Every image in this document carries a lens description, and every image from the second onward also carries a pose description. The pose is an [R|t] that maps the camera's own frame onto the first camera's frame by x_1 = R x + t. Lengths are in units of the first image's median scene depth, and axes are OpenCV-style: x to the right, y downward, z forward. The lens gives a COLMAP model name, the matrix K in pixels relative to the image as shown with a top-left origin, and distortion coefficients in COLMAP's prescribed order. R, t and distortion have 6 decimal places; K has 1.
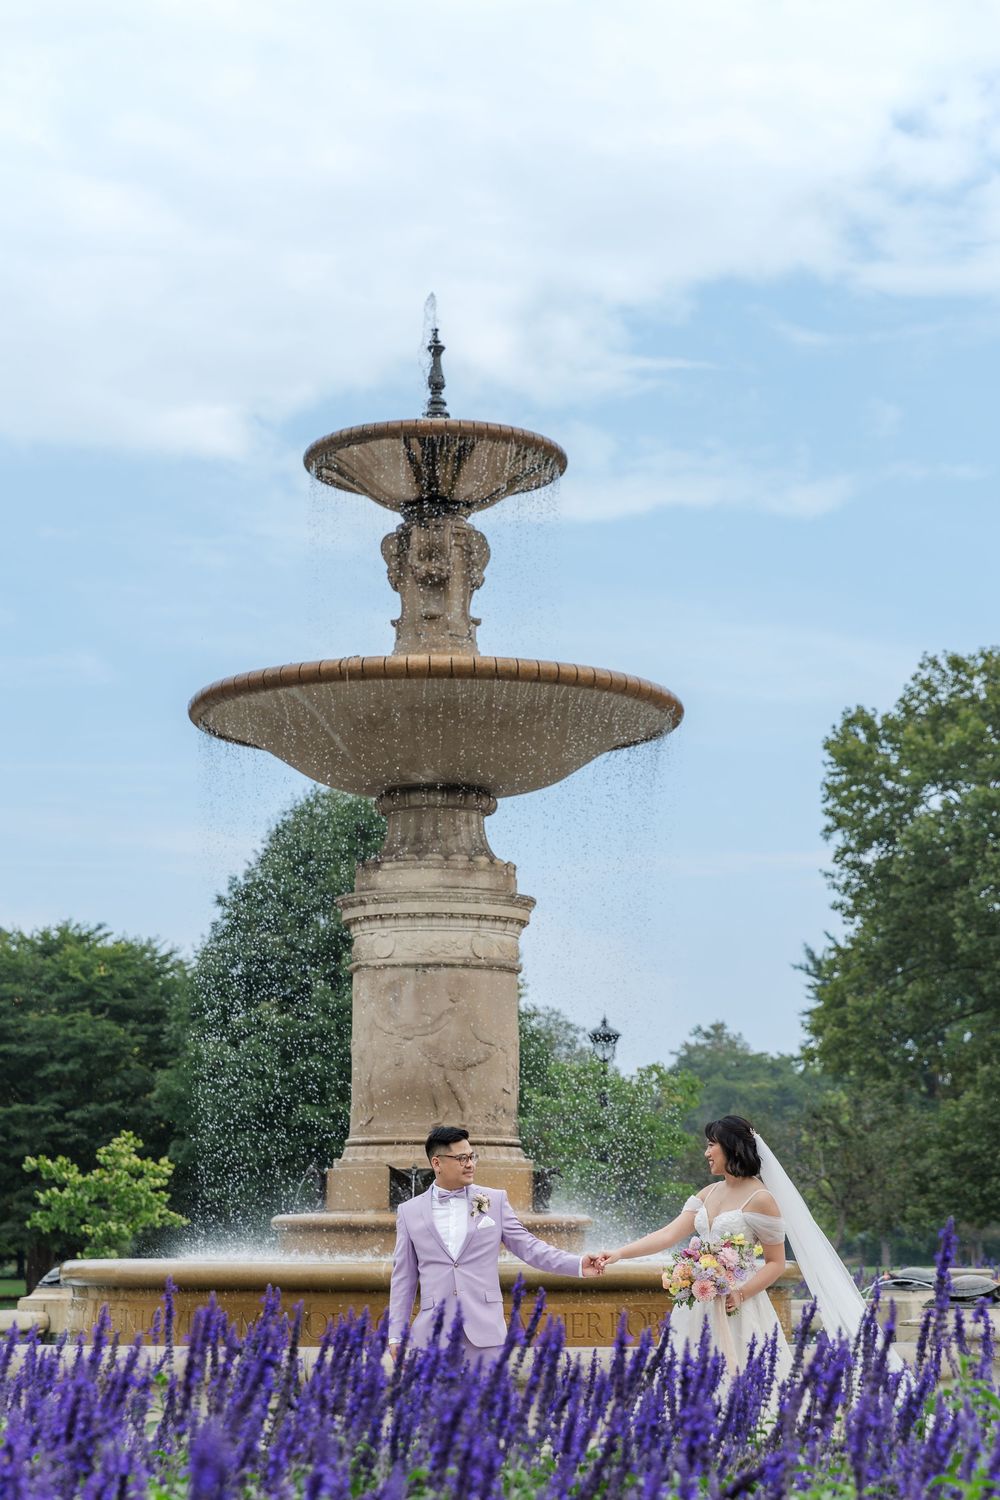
lens RADIAL K [[3017.5, 0, 493.8], [0, 3017.5, 747.2], [0, 0, 1]] dist [0.027753, 0.000000]
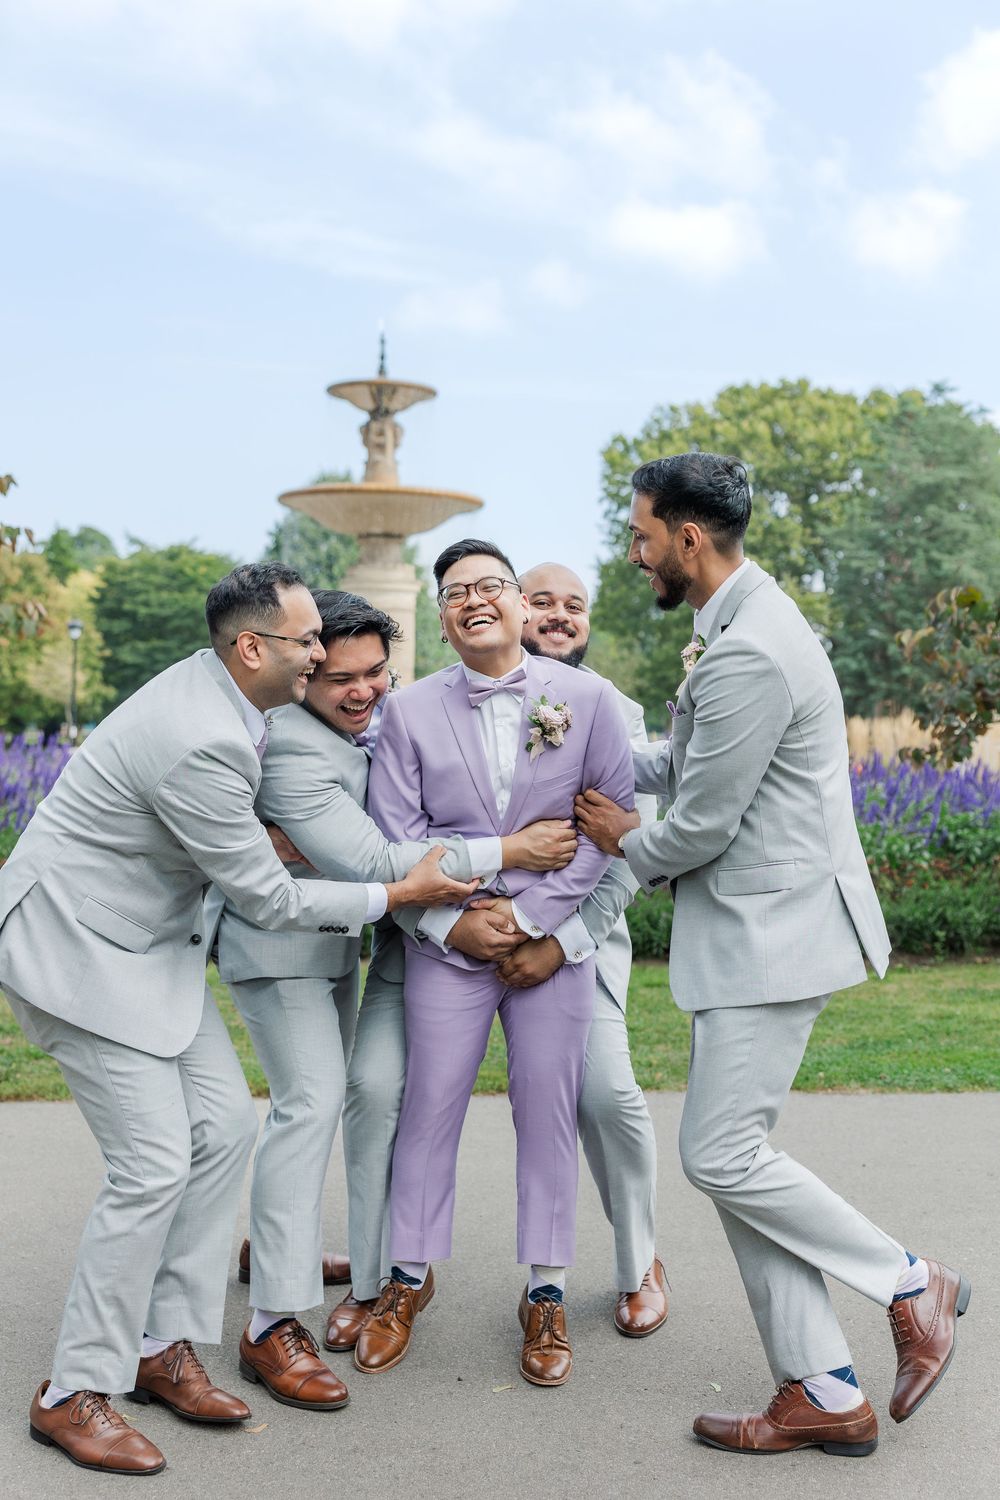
lens RADIAL K [[1948.1, 0, 499.6], [0, 1948.1, 753.6], [0, 0, 1]] dist [0.030070, 0.000000]
pose [[0.999138, 0.014973, 0.038730, 0.006651], [-0.021674, 0.983634, 0.178867, -0.034239], [-0.035418, -0.179552, 0.983111, -0.204641]]
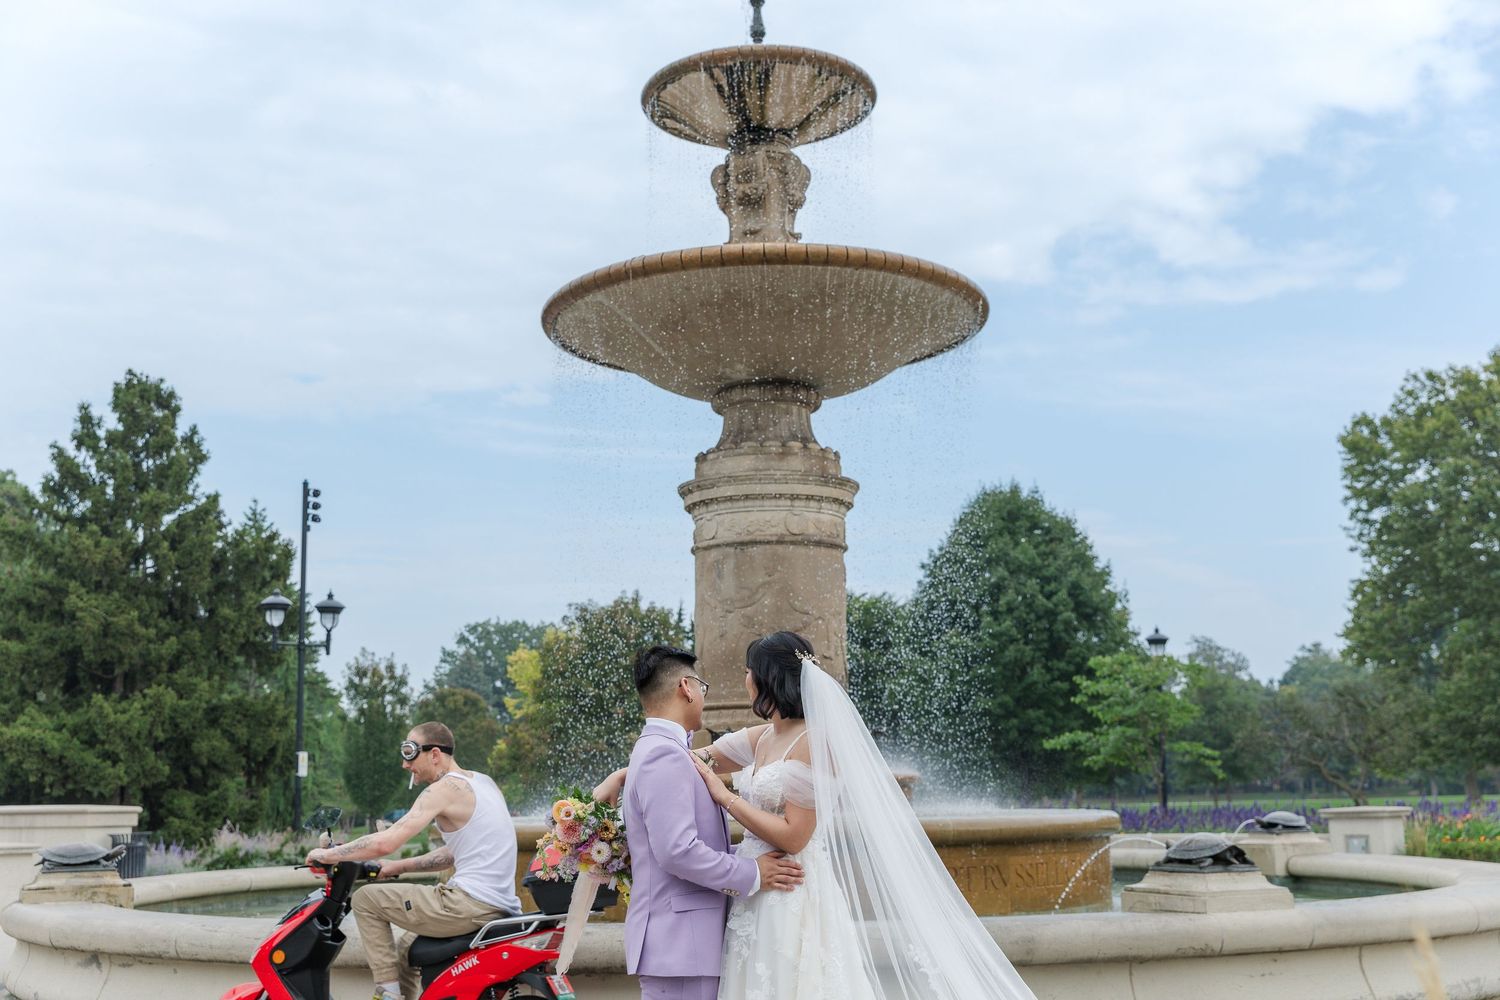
lens RADIAL K [[1698.3, 0, 750.5], [0, 1698.3, 491.7], [0, 0, 1]] dist [0.029145, 0.000000]
pose [[0.964649, -0.063323, -0.255818, 0.048598], [0.060963, 0.997993, -0.017150, 0.022780], [0.256391, 0.000948, 0.966573, 0.145357]]
